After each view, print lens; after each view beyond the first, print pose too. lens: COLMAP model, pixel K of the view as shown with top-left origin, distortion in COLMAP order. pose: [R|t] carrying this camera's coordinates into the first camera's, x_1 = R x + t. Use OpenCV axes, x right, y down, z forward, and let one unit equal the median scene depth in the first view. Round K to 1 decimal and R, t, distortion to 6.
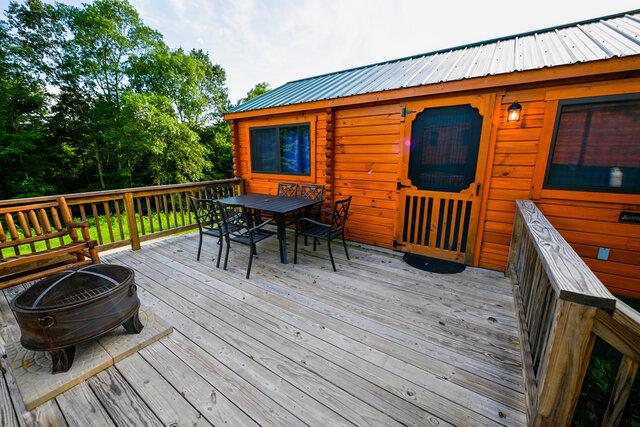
lens RADIAL K [[256.7, 0, 320.0], [0, 256.7, 213.5], [0, 0, 1]] dist [-0.000288, -0.000515]
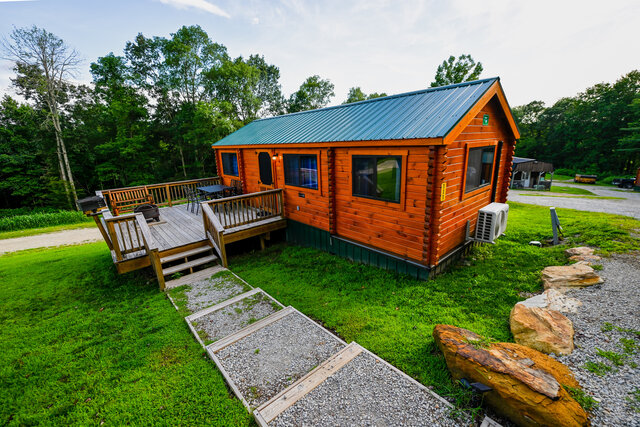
lens RADIAL K [[270.5, 0, 320.0], [0, 270.5, 213.5], [0, 0, 1]] dist [-0.001147, -0.000308]
pose [[0.965840, 0.033569, -0.256955, 0.165834], [-0.021970, 0.998611, 0.047881, 0.005332], [0.258206, -0.040601, 0.965236, -0.142703]]
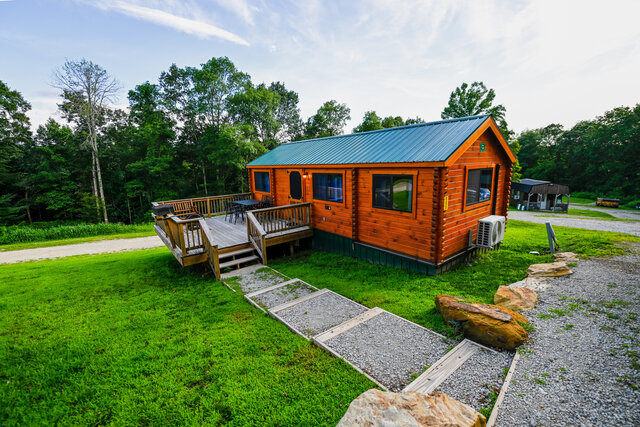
lens RADIAL K [[274.0, 0, 320.0], [0, 274.0, 213.5], [0, 0, 1]] dist [-0.000195, -0.000063]
pose [[0.951940, 0.031259, -0.304686, 0.167249], [-0.041041, 0.998826, -0.025750, 0.014142], [0.303523, 0.037017, 0.952105, -0.186505]]
